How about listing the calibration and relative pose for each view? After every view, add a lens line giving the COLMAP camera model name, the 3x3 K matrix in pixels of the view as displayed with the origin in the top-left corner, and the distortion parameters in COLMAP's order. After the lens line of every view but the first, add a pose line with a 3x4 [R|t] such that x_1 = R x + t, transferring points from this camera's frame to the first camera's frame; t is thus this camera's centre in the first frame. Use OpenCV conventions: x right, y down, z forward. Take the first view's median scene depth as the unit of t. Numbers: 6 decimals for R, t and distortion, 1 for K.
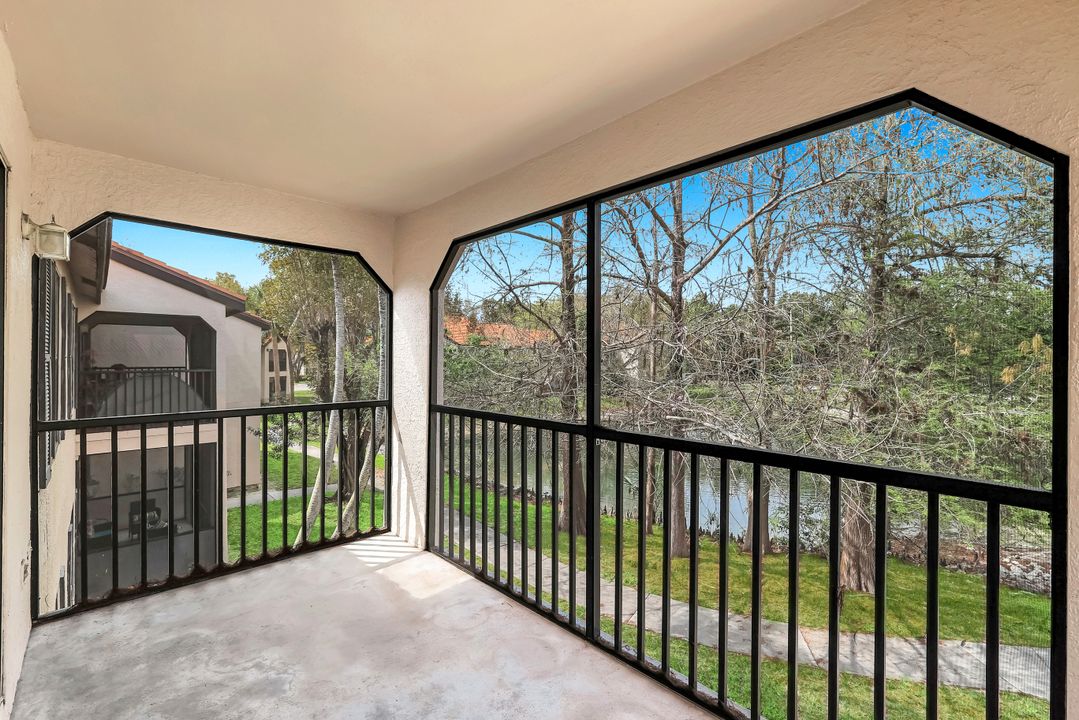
lens RADIAL K [[463.5, 0, 516.3], [0, 463.5, 363.6], [0, 0, 1]] dist [-0.002812, -0.000447]
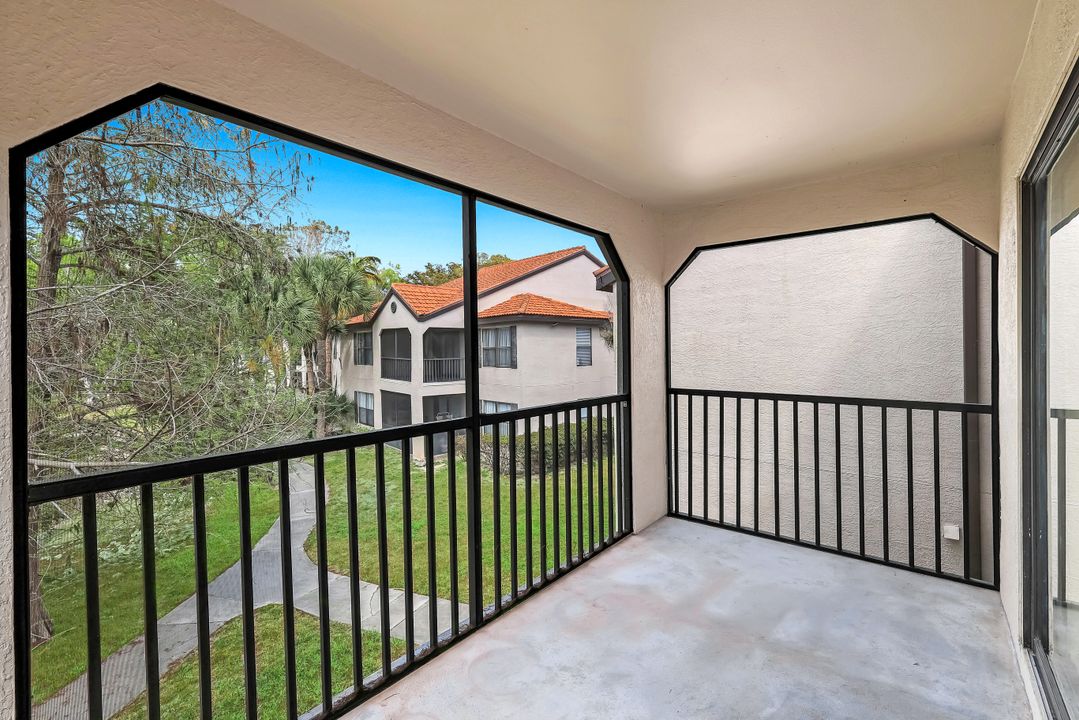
lens RADIAL K [[476.1, 0, 544.7], [0, 476.1, 357.4], [0, 0, 1]] dist [-0.001775, 0.000644]
pose [[-0.128555, -0.009265, 0.991659, -0.908323], [0.012004, 0.999869, 0.010898, -0.004583], [-0.991630, 0.013304, -0.128427, 1.000379]]
